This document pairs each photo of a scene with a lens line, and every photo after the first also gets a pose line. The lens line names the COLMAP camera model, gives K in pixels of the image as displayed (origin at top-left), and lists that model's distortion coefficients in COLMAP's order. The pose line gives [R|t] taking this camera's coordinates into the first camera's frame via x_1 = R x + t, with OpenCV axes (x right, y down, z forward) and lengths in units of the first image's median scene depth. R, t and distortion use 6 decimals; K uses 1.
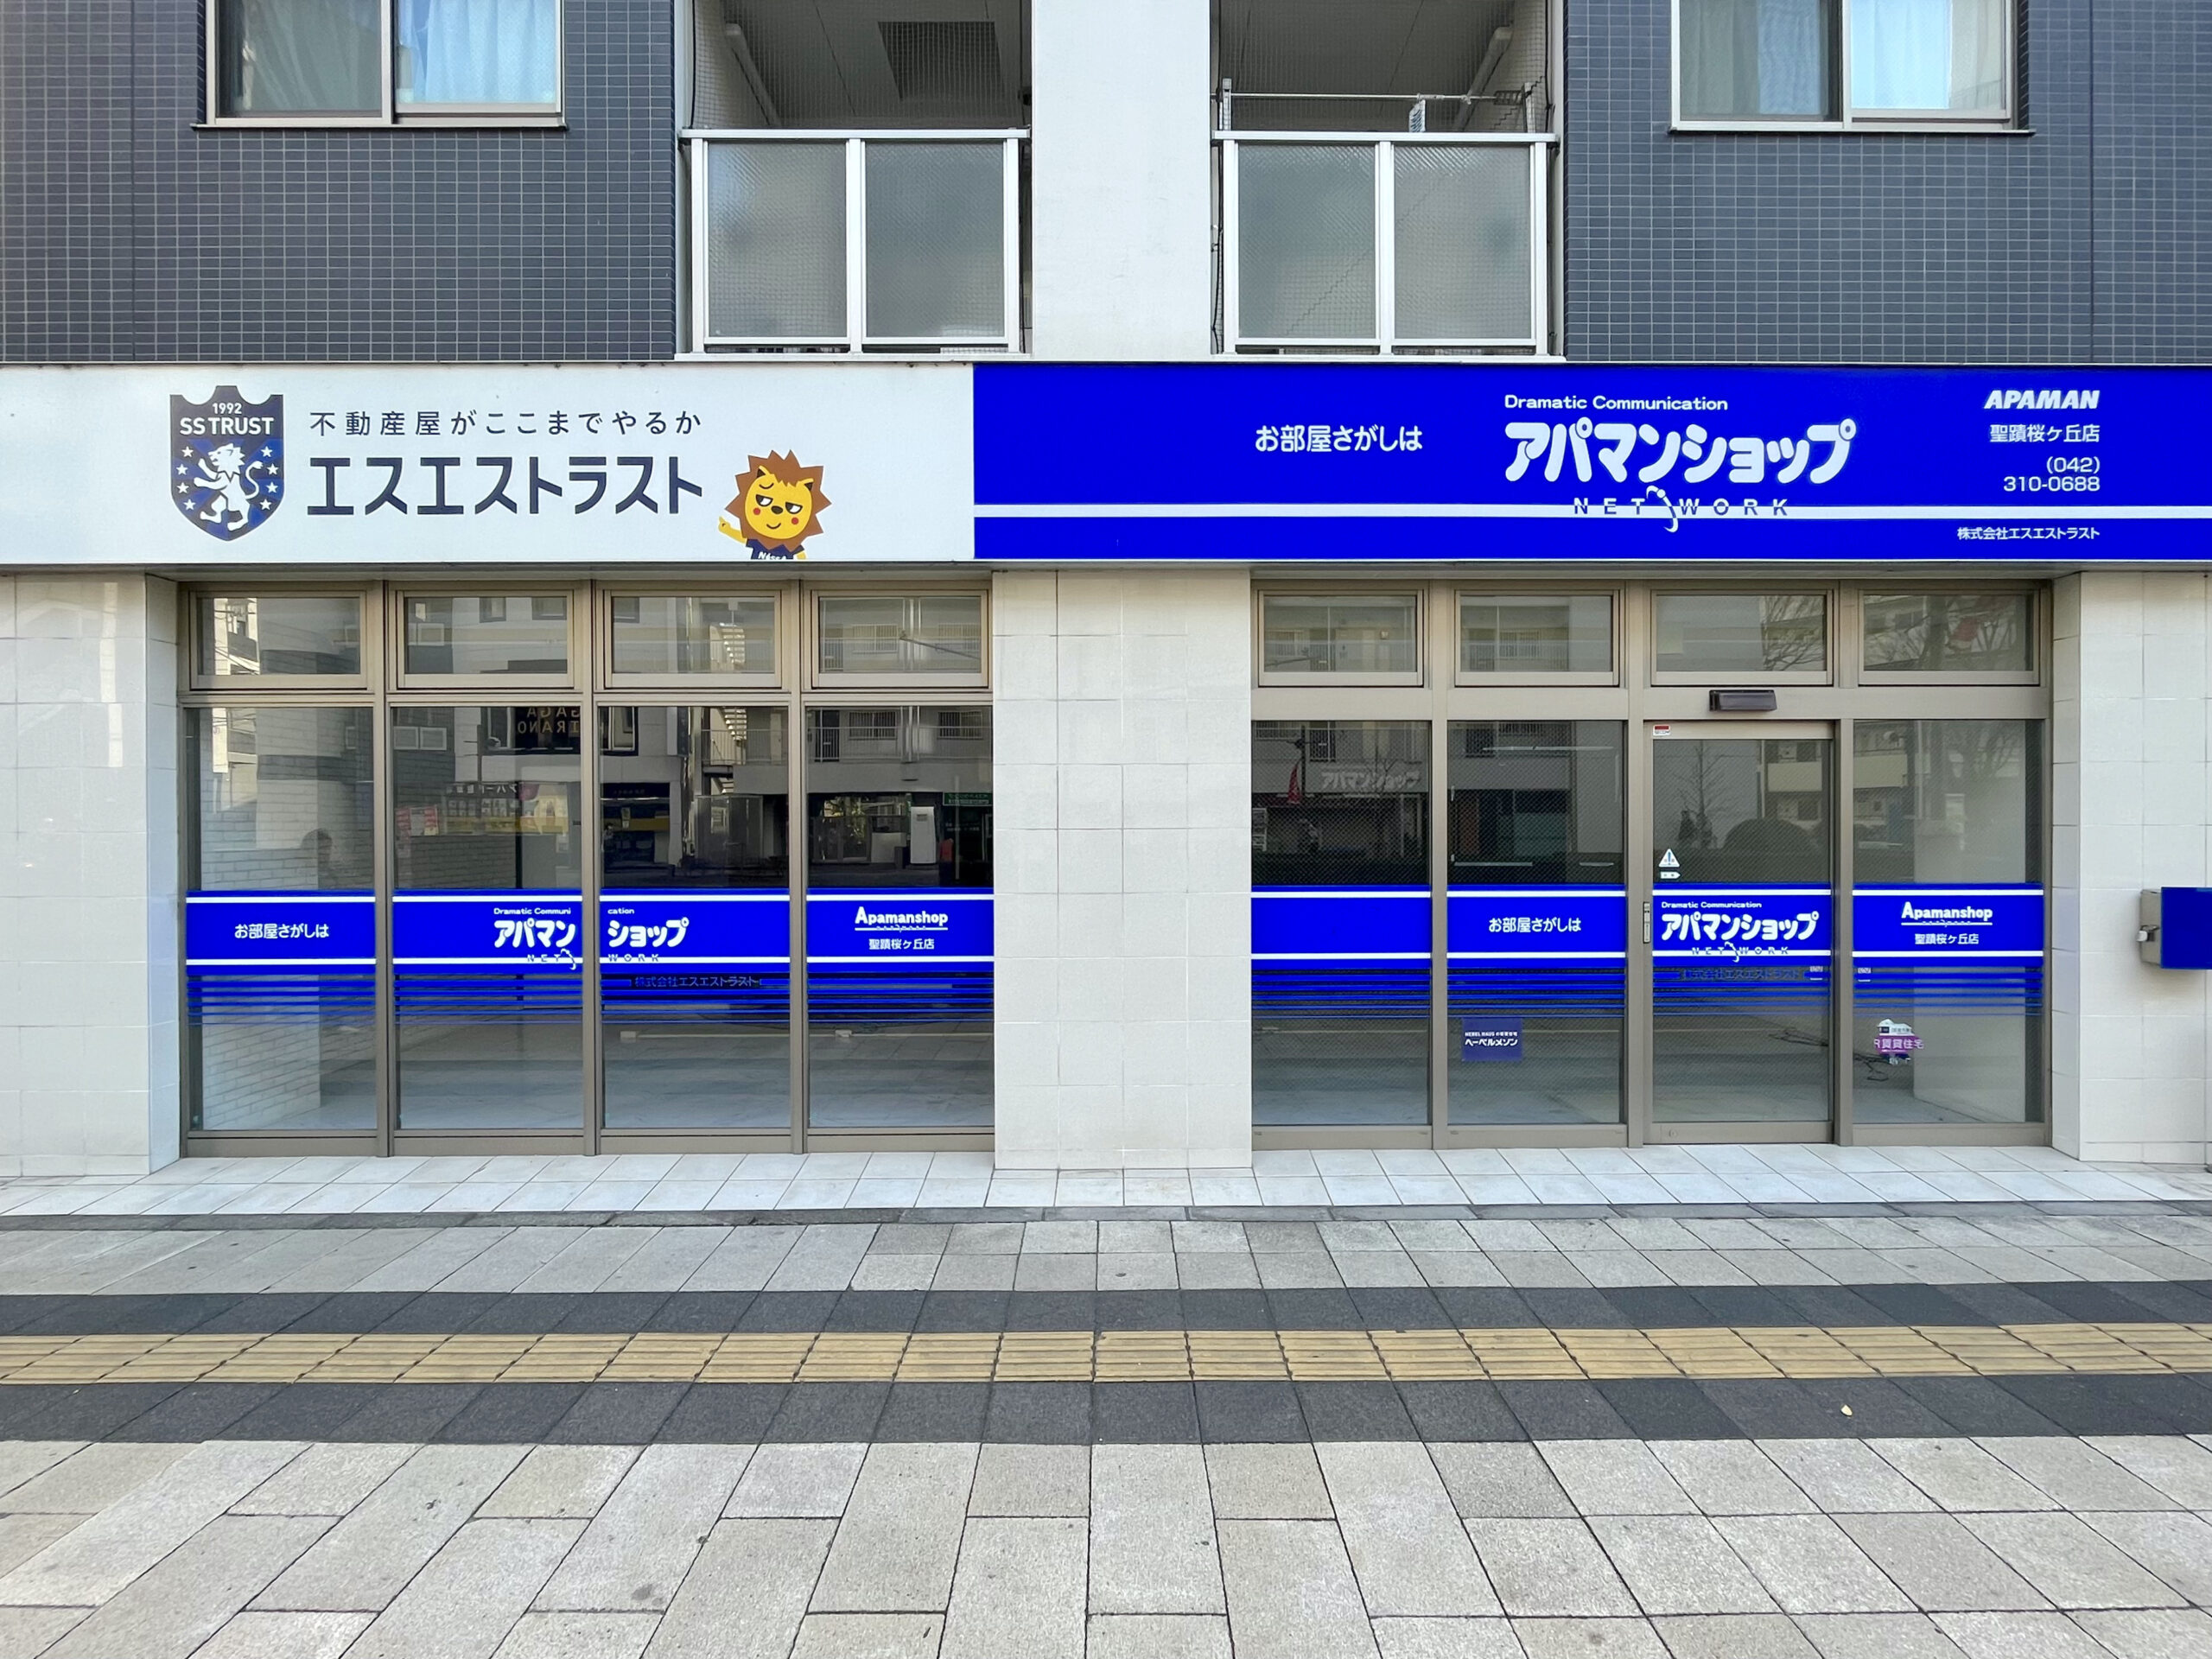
lens RADIAL K [[1029.1, 0, 1106.0], [0, 1029.1, 829.5], [0, 0, 1]] dist [-0.004087, 0.000456]
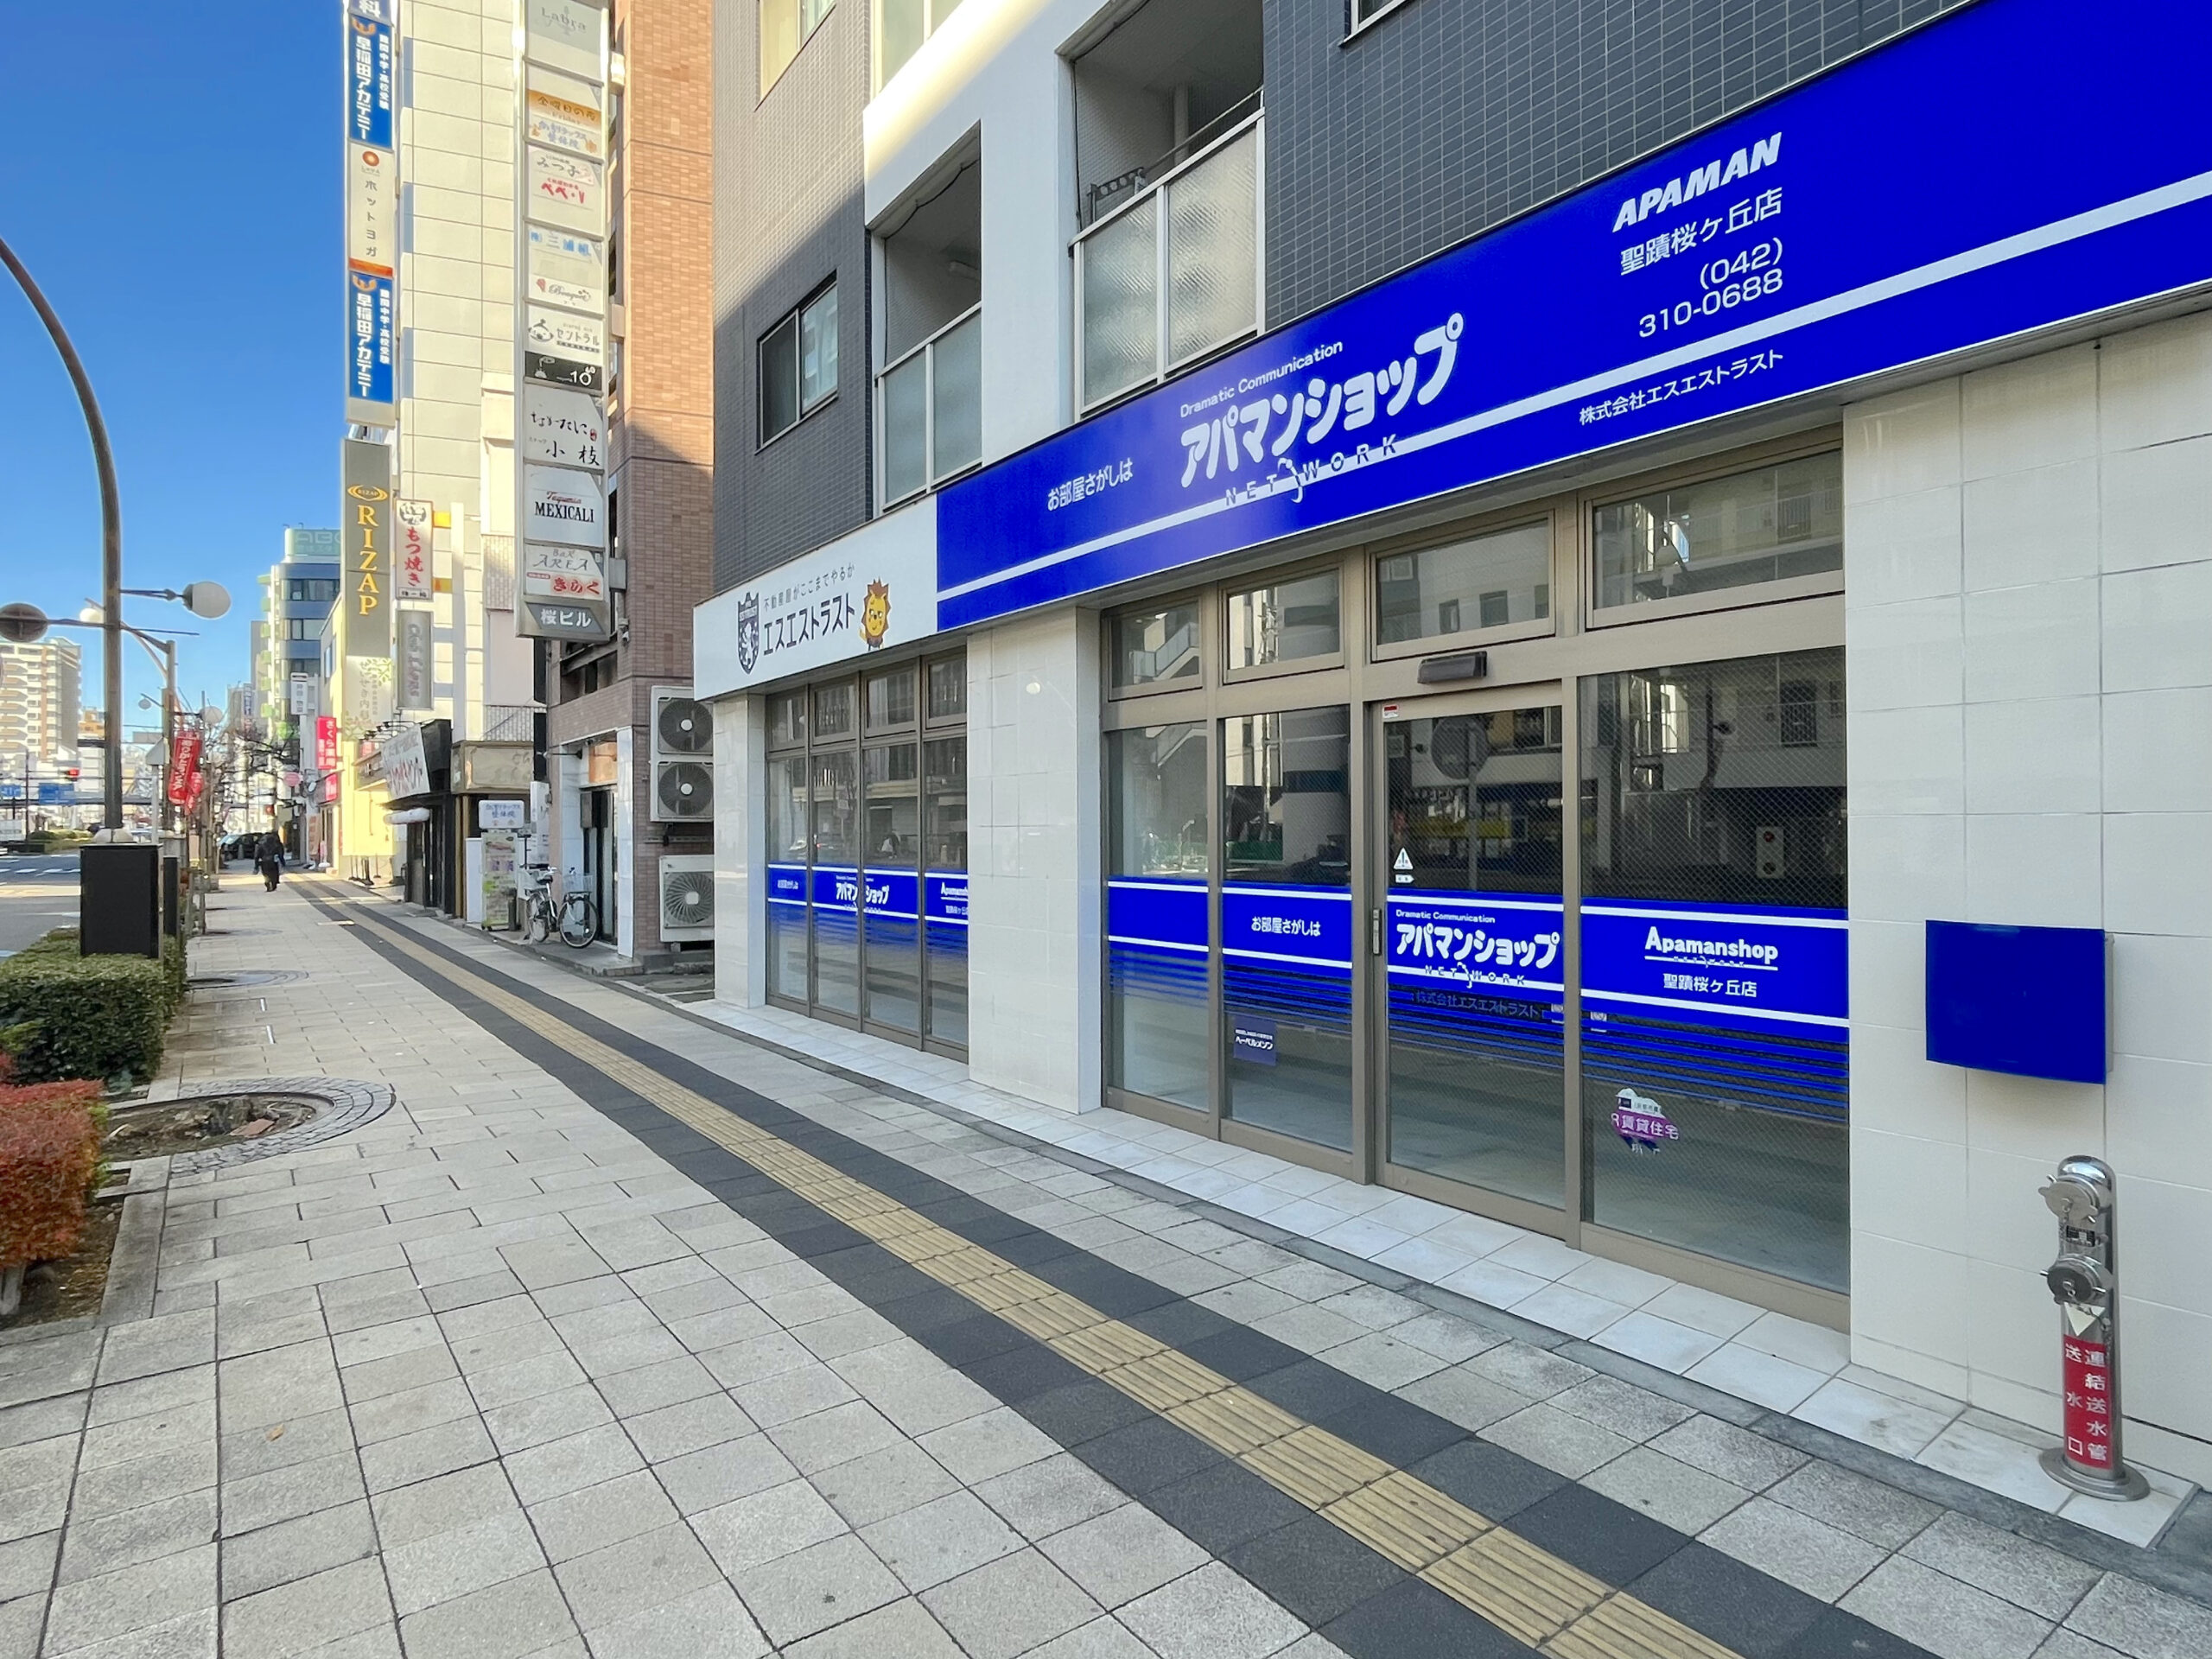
lens RADIAL K [[1228.8, 0, 1111.9], [0, 1228.8, 837.9], [0, 0, 1]] dist [-0.004536, -0.001816]
pose [[0.584341, 0.004812, -0.811494, 1.347450], [-0.004848, 0.999985, 0.002439, 0.009869], [0.811494, 0.002509, 0.584355, 0.220729]]
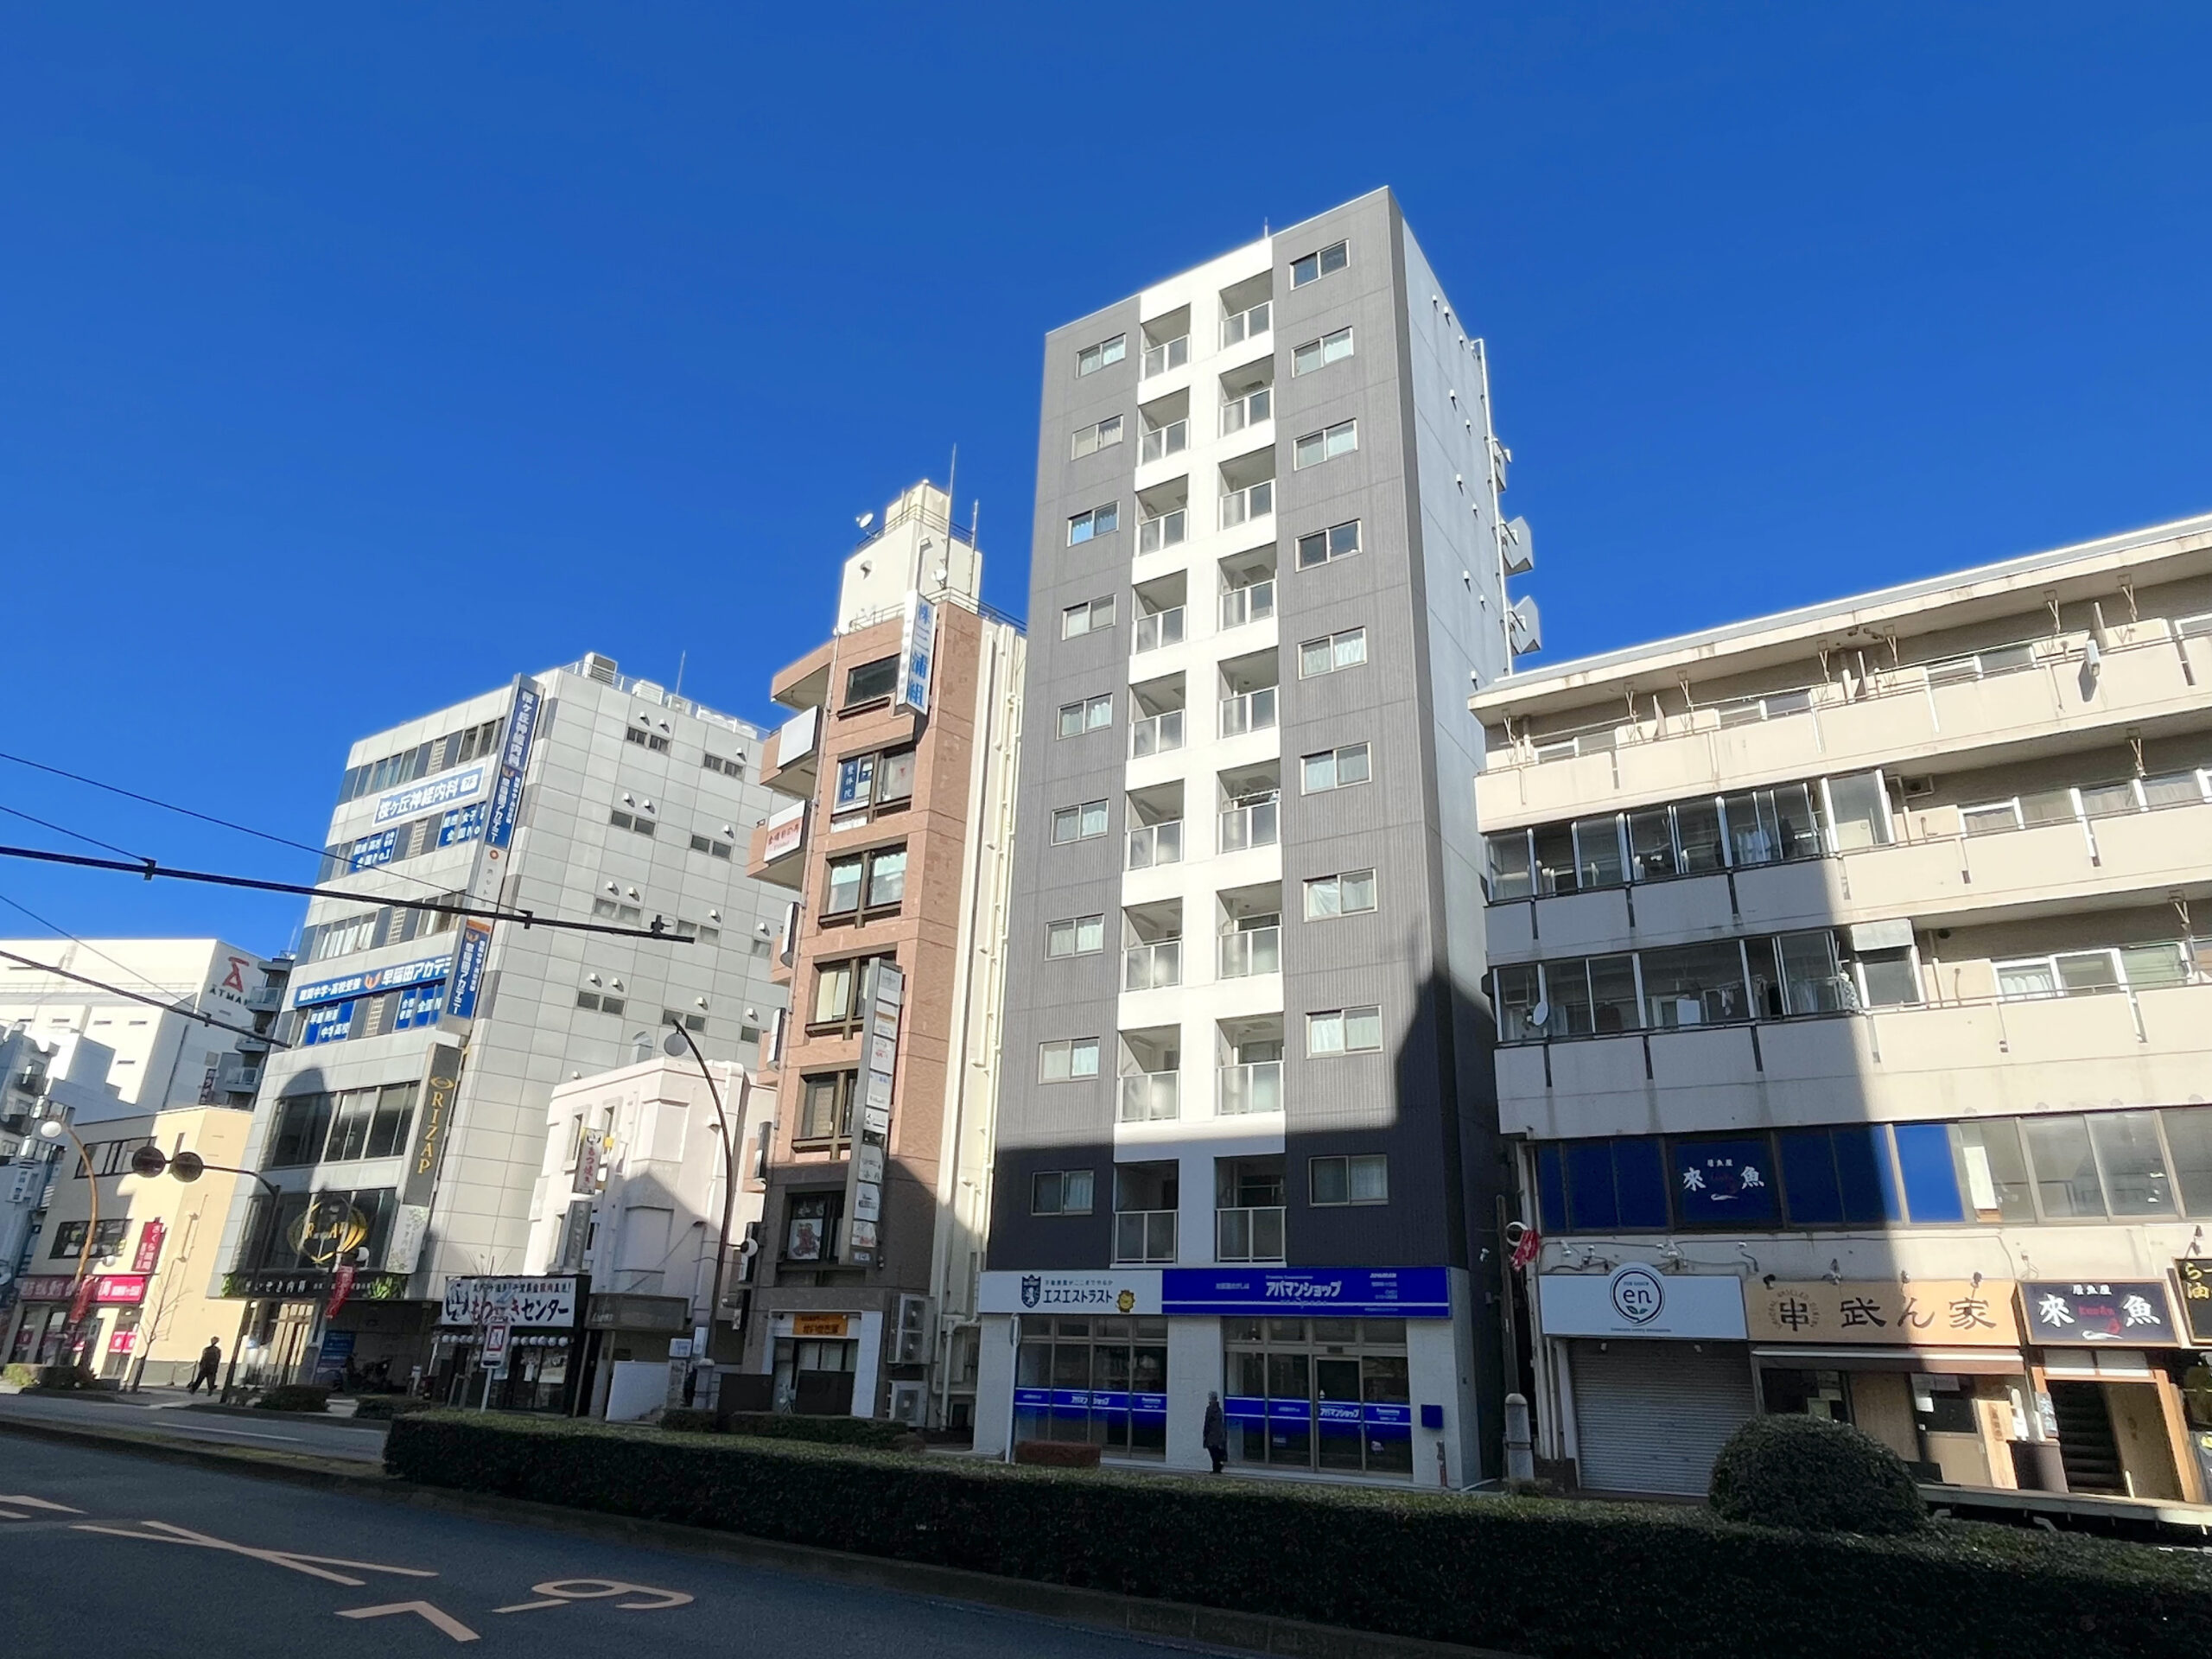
lens RADIAL K [[1359.7, 0, 1106.0], [0, 1359.7, 829.5], [0, 0, 1]] dist [0.001440, 0.000252]
pose [[0.836972, -0.173356, -0.519062, 3.159664], [-0.049430, 0.920674, -0.387190, 0.108029], [0.545009, 0.349724, 0.762009, -4.471471]]
